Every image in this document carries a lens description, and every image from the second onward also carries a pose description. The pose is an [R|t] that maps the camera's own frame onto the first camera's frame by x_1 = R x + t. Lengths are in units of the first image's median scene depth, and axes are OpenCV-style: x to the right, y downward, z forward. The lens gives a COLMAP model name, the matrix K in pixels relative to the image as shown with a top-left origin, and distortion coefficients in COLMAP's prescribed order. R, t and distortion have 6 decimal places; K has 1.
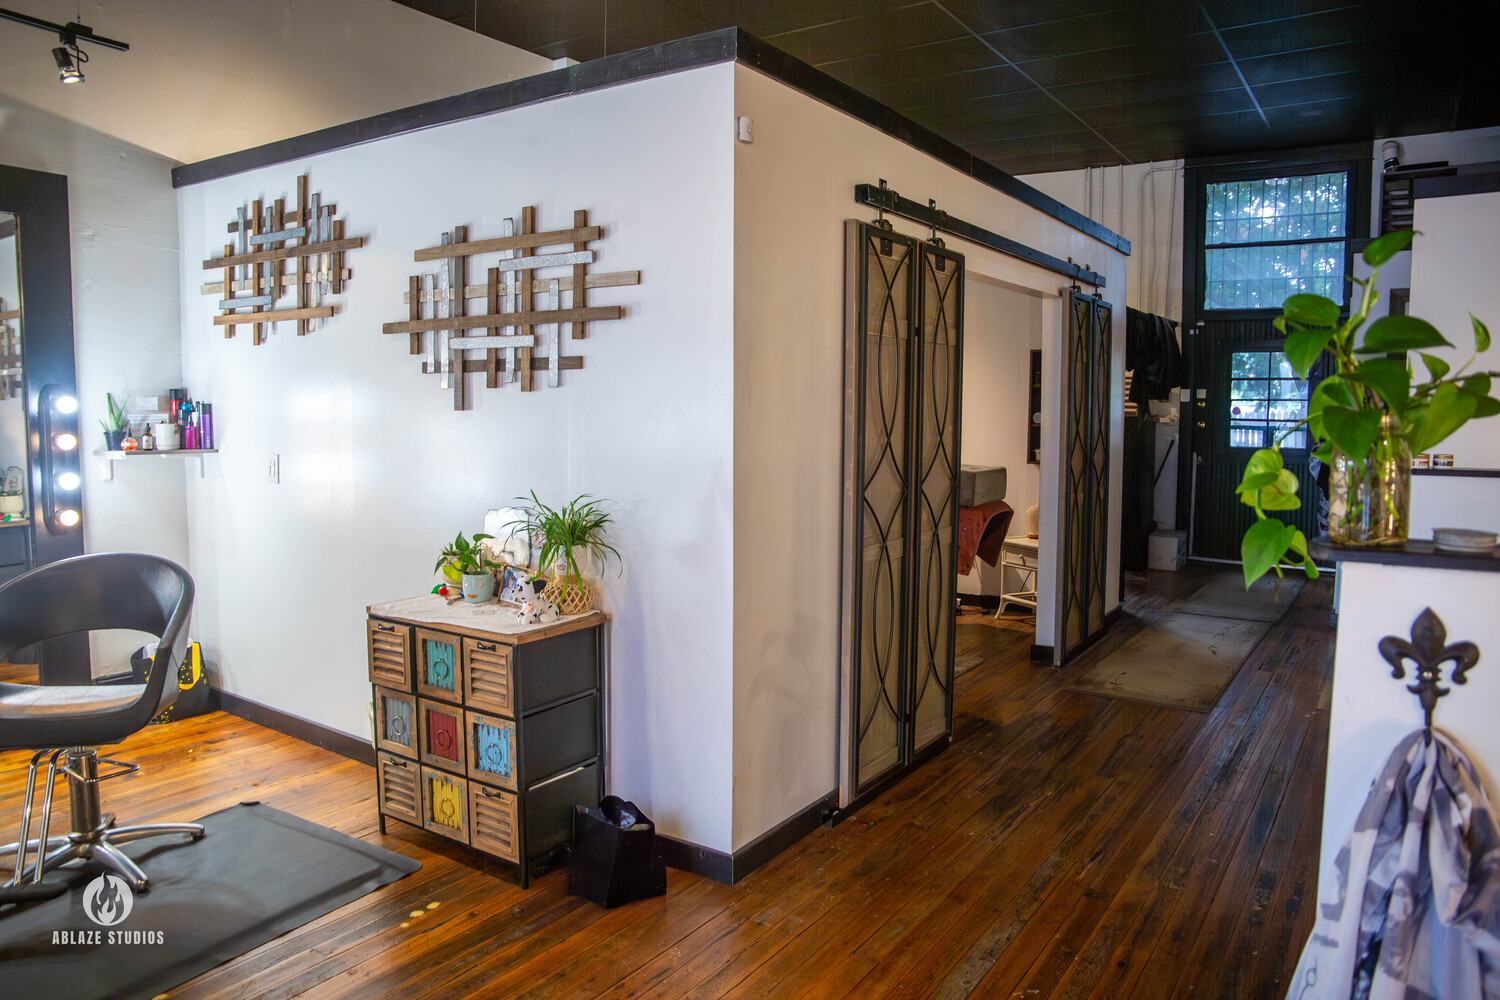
lens RADIAL K [[1032.3, 0, 750.0], [0, 1032.3, 500.0], [0, 0, 1]] dist [-0.130100, 0.088479]
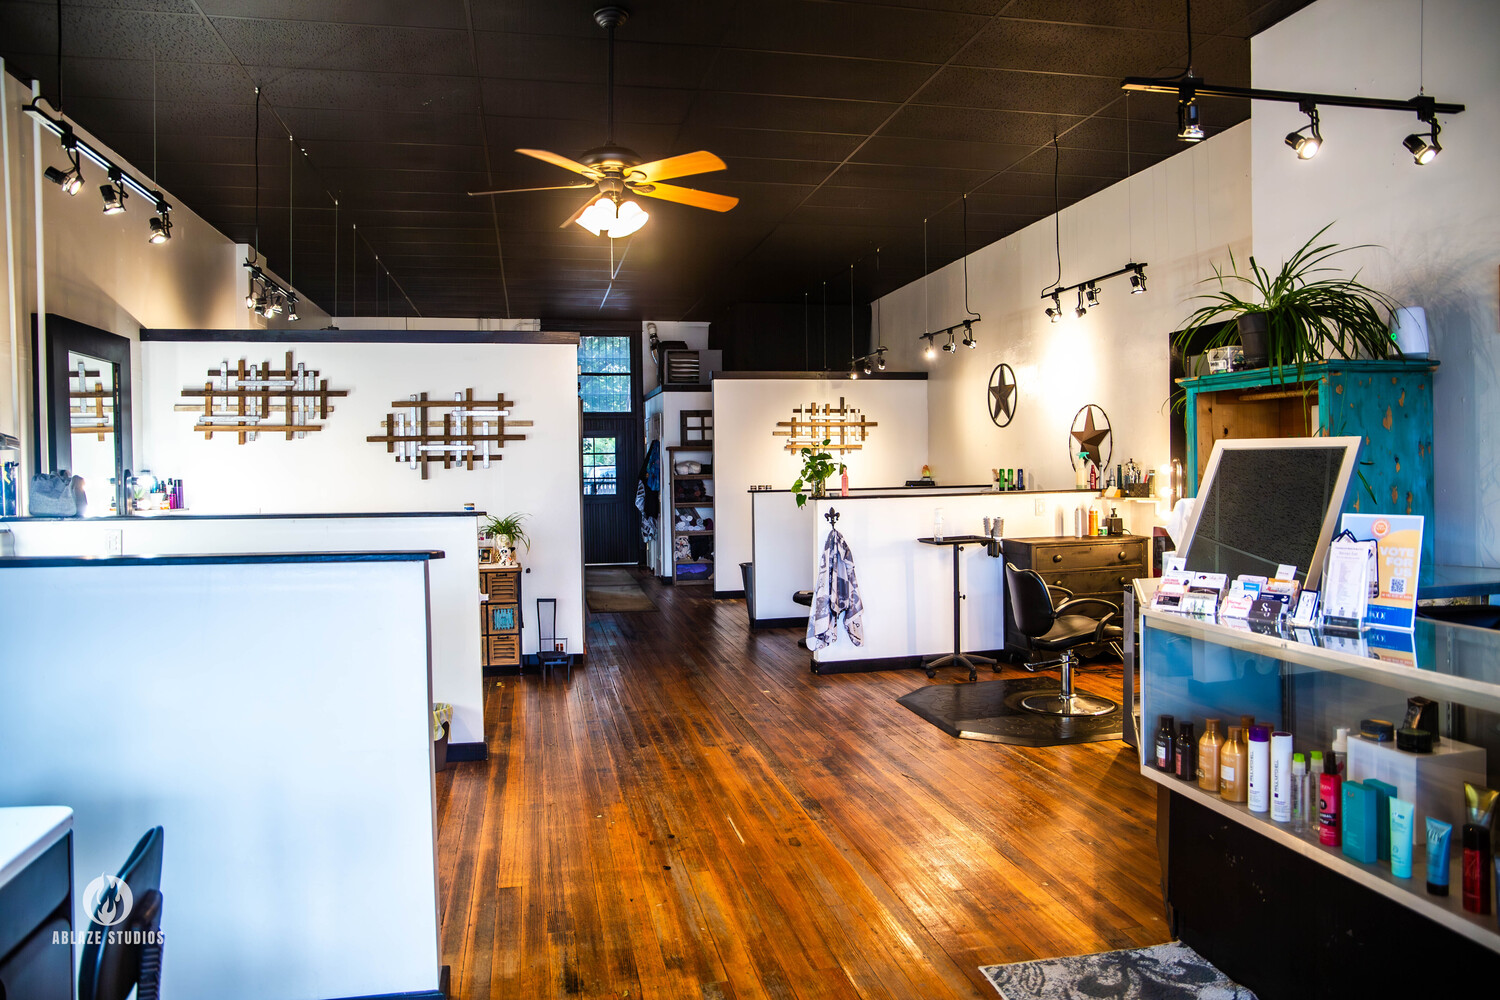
lens RADIAL K [[1032.3, 0, 750.0], [0, 1032.3, 500.0], [0, 0, 1]] dist [-0.130100, 0.088479]
pose [[0.692534, -0.037957, 0.720386, -1.361879], [0.082875, 0.996189, -0.027182, 0.069132], [-0.716609, 0.078526, 0.693041, -0.958284]]
